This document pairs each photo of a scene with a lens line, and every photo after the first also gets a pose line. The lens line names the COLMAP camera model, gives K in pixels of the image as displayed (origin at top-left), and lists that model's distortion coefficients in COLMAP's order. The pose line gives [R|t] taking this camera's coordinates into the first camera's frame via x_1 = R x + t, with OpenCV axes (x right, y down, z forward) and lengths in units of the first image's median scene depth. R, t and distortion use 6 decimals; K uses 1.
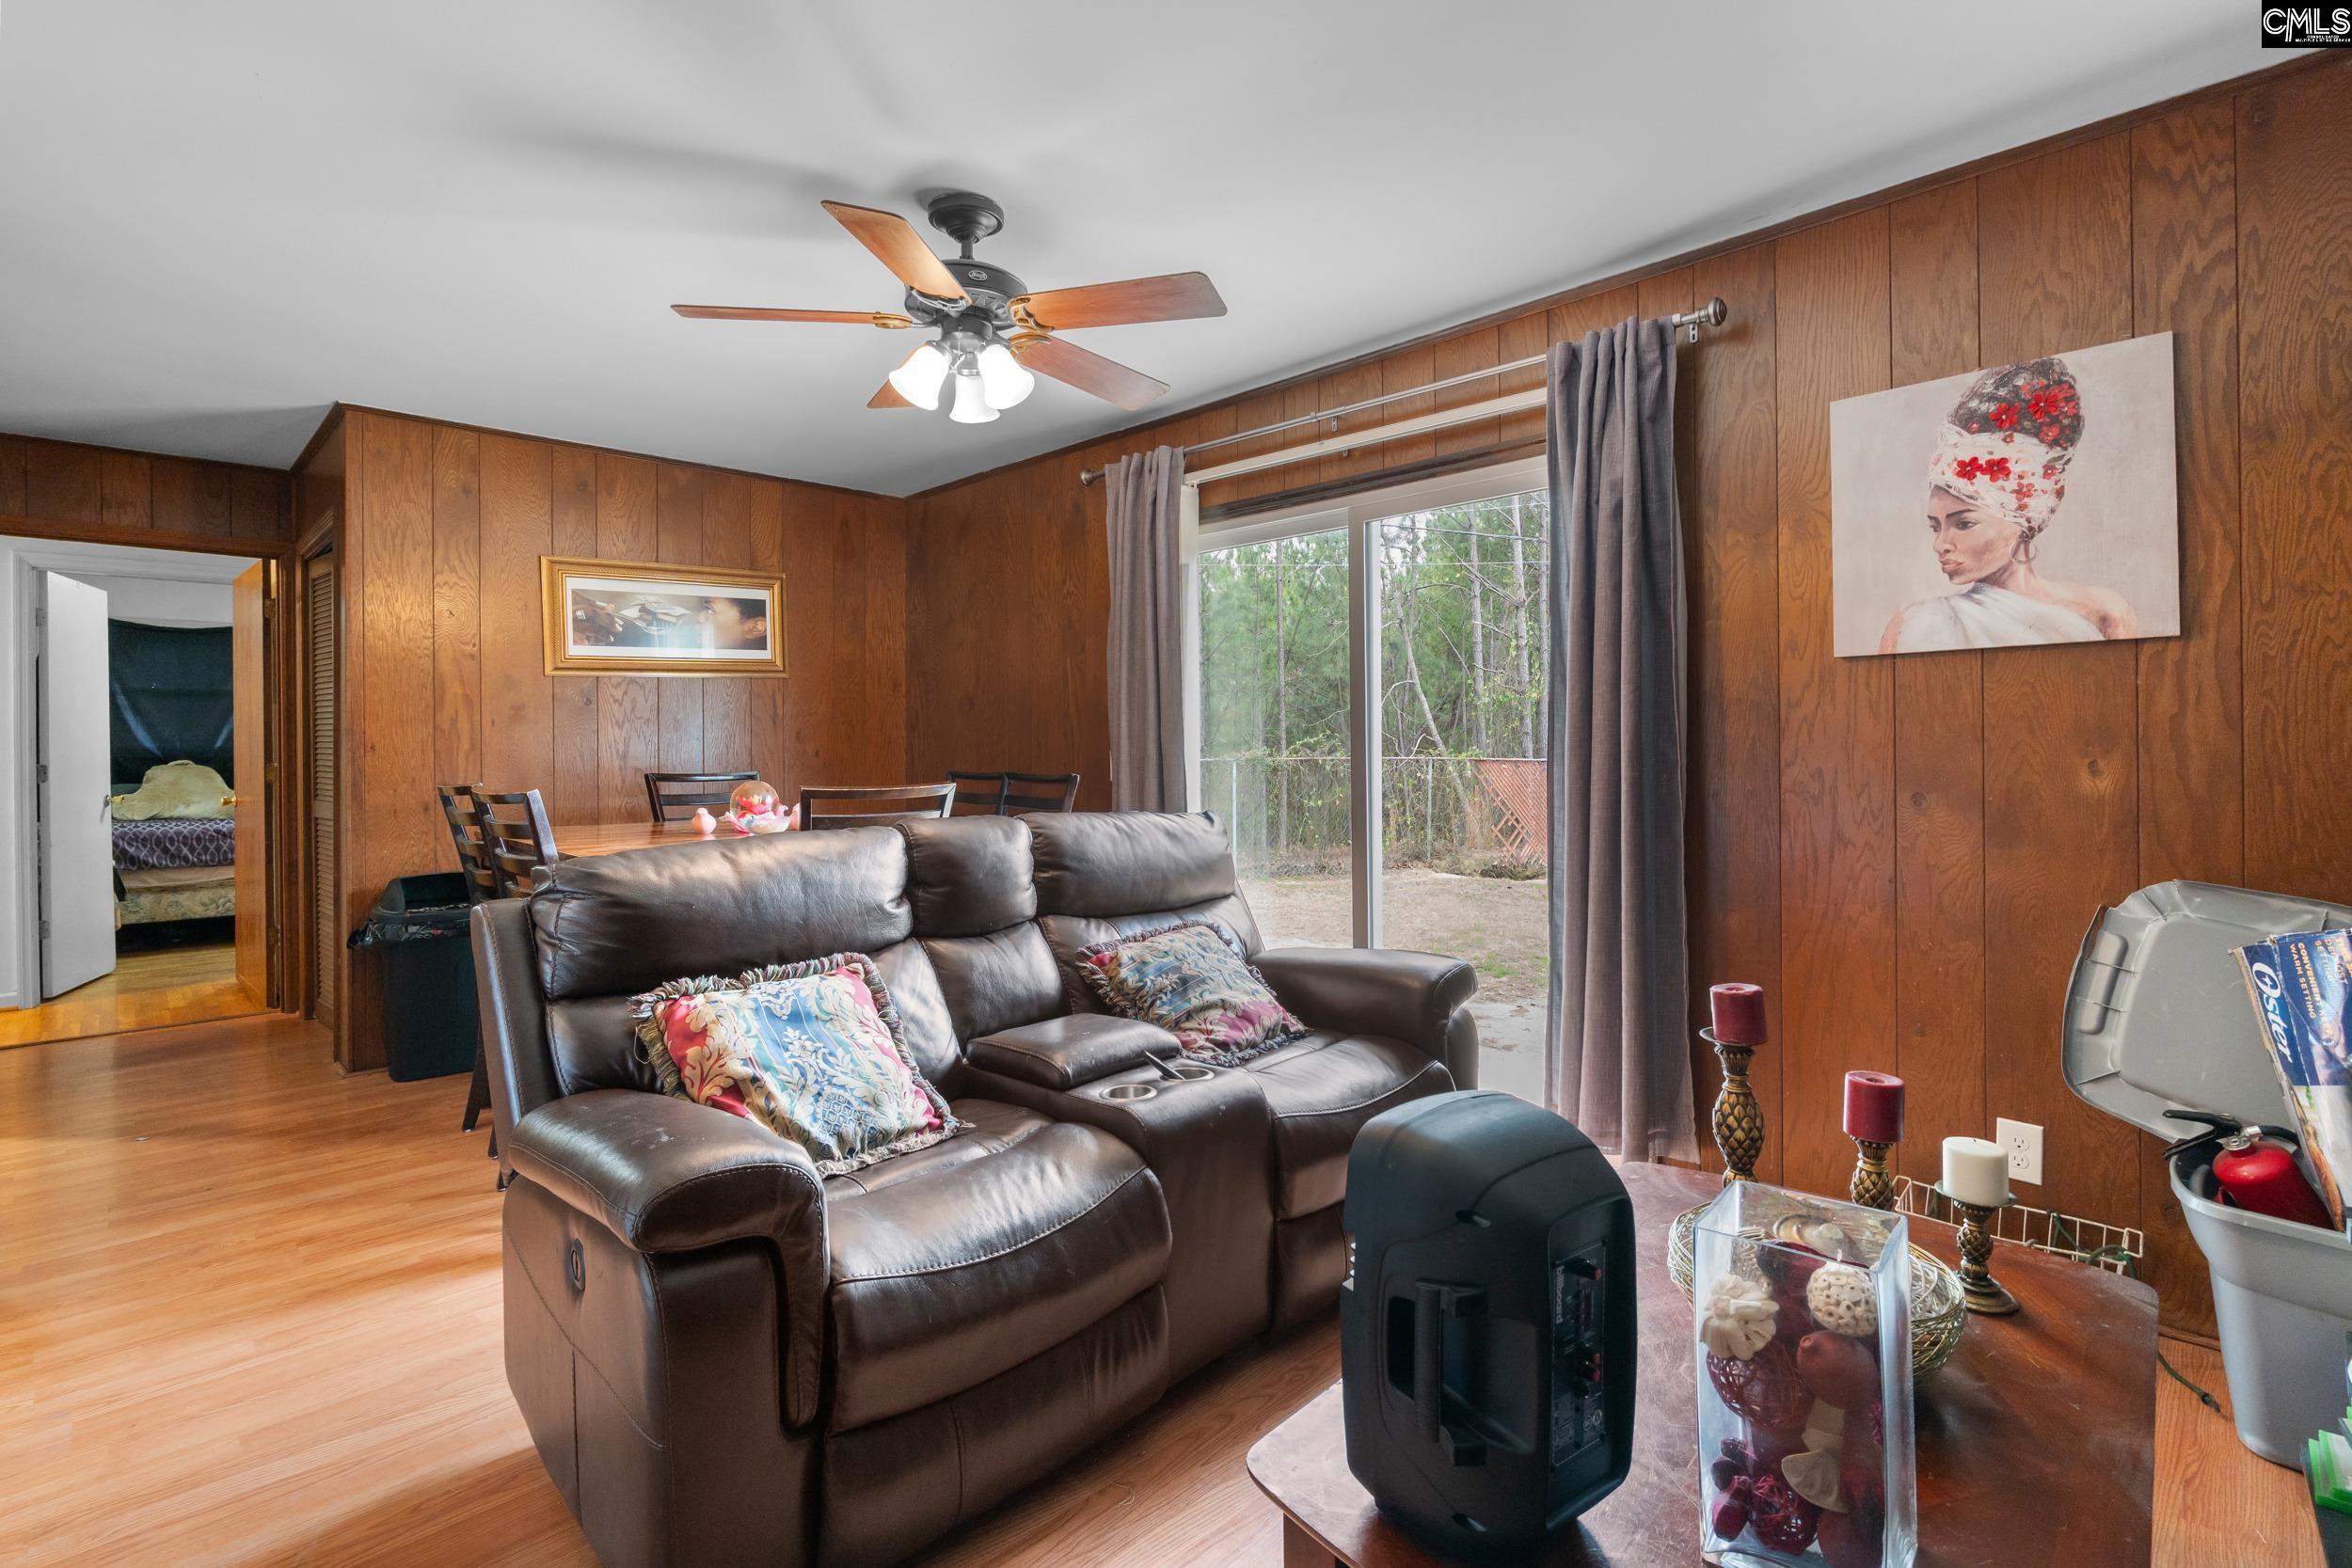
lens RADIAL K [[1073.9, 0, 1168.4], [0, 1073.9, 776.7], [0, 0, 1]] dist [-0.000209, 0.000263]
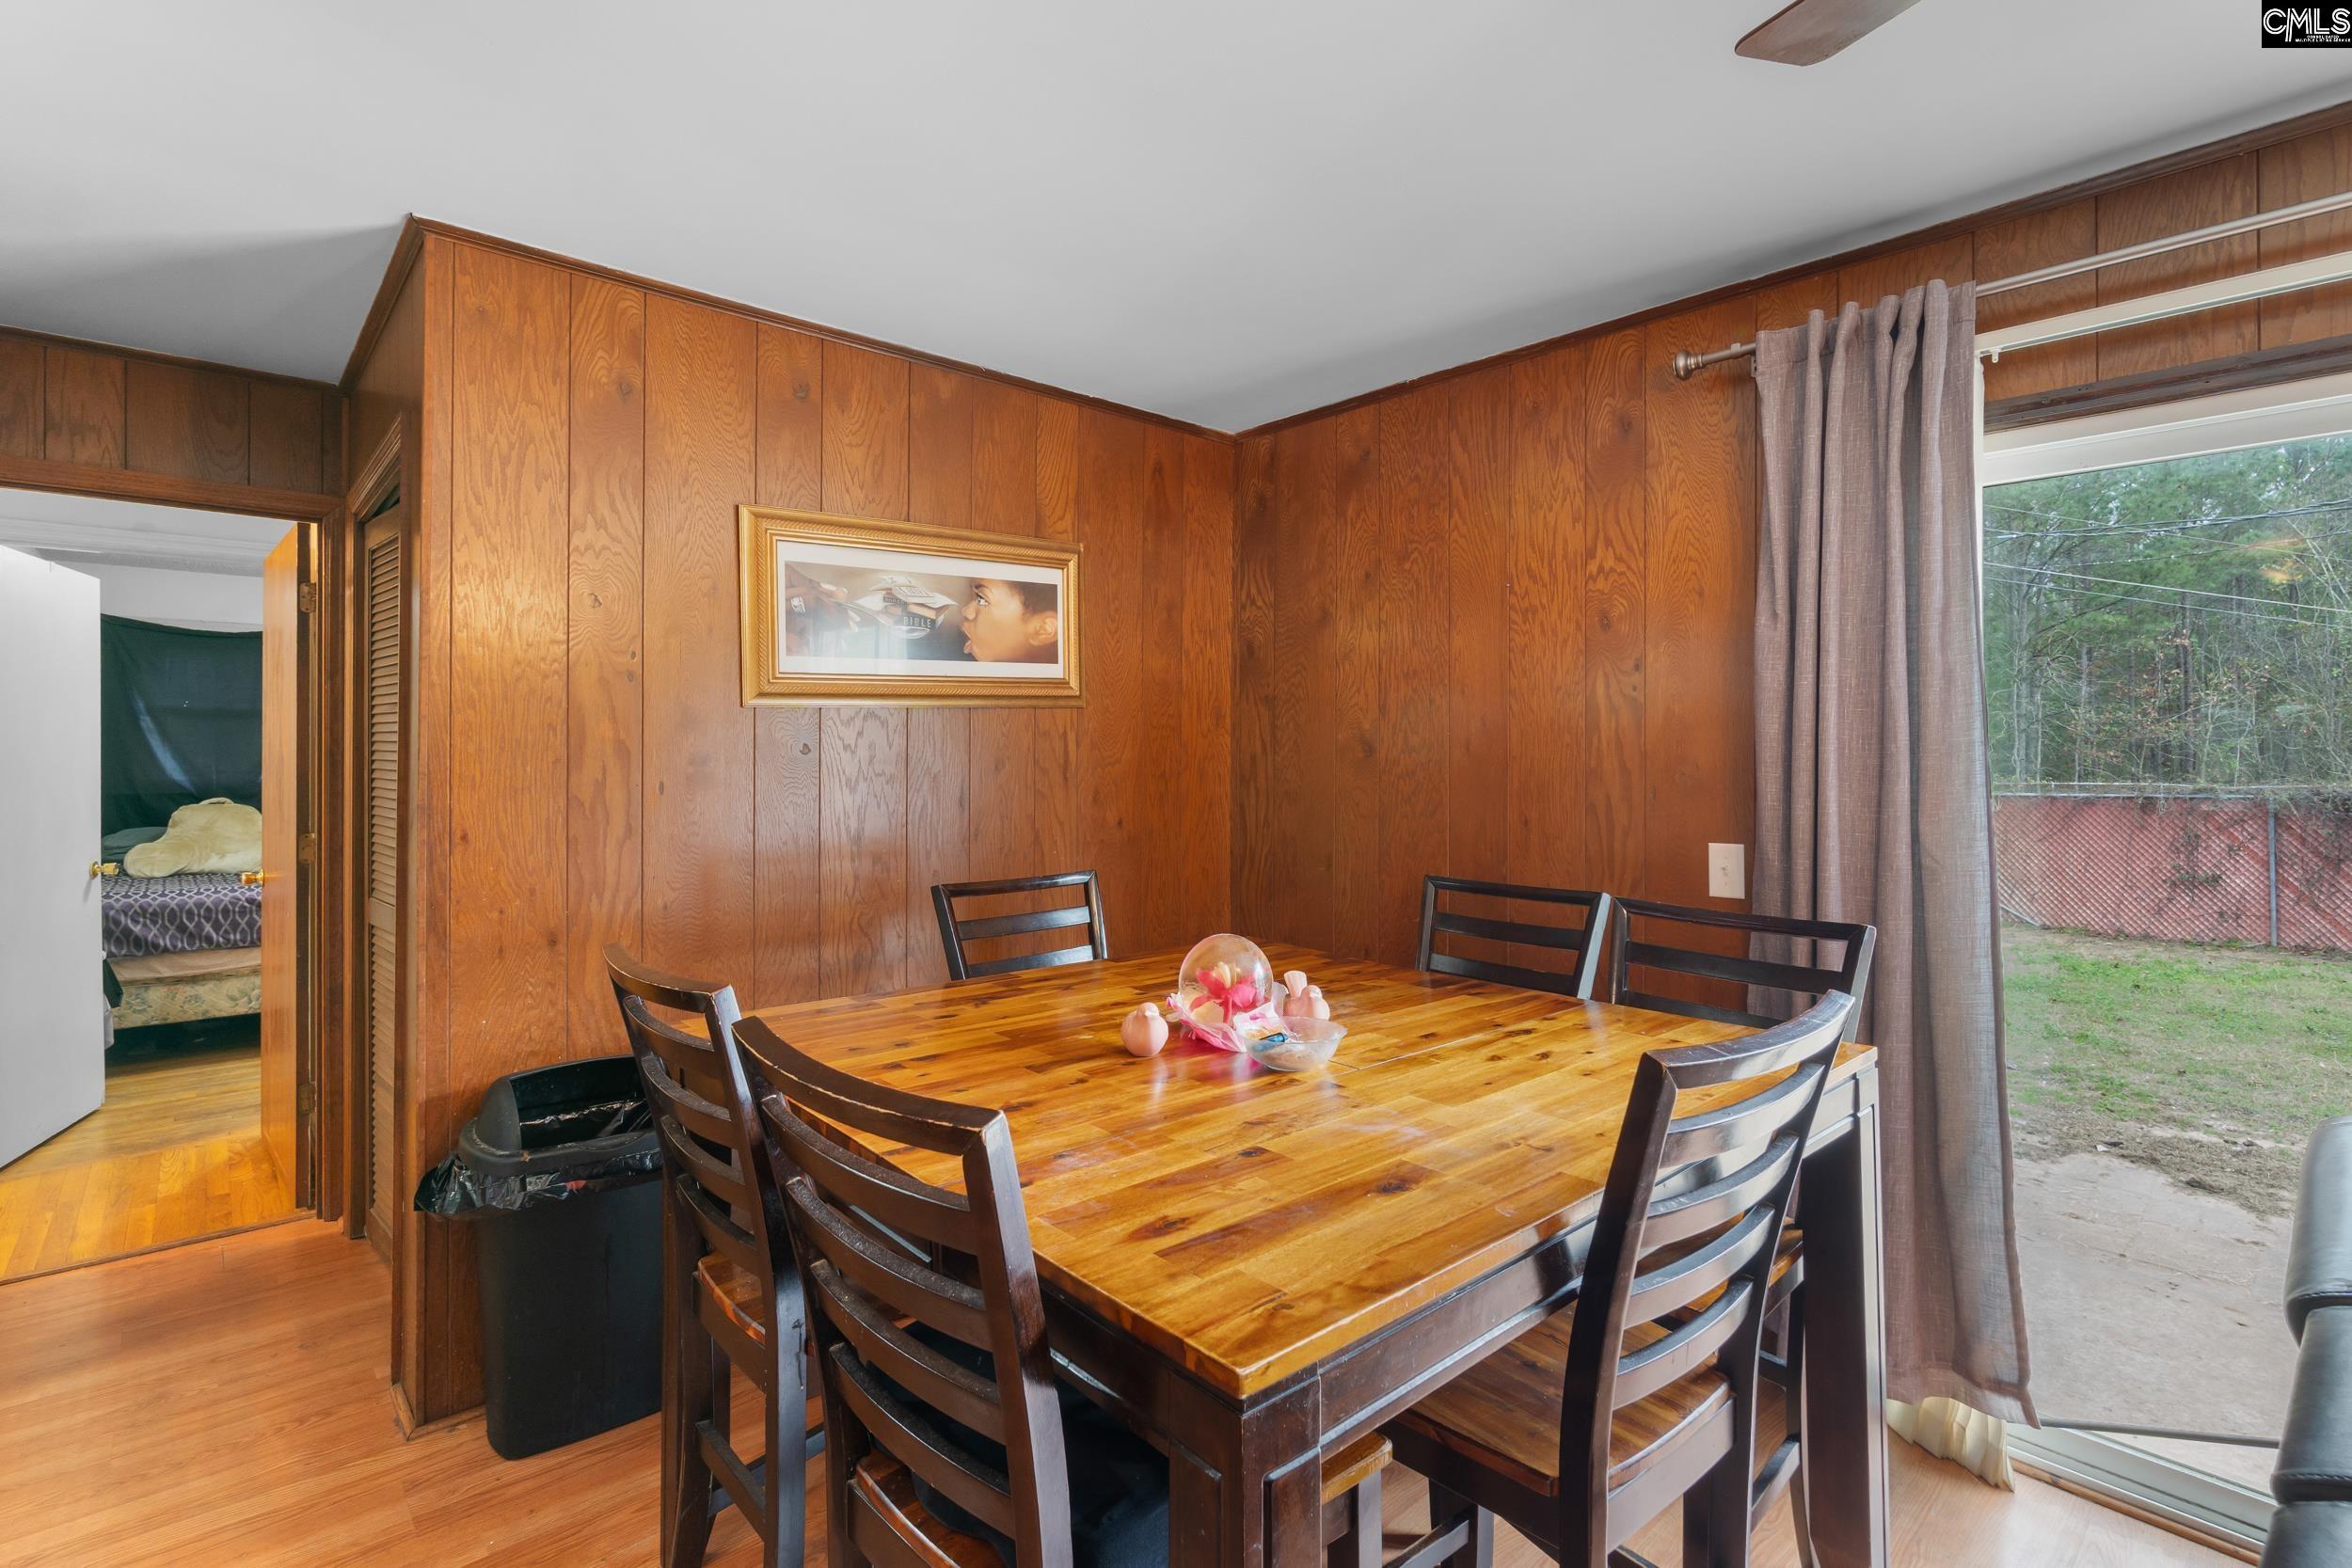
lens RADIAL K [[1089.0, 0, 1176.0], [0, 1089.0, 784.0], [0, 0, 1]] dist [-0.002854, 0.000126]
pose [[0.999015, 0.008628, -0.043529, -0.295260], [-0.008823, 0.999952, -0.004276, -0.047670], [0.043490, 0.004656, 0.999043, 0.383839]]
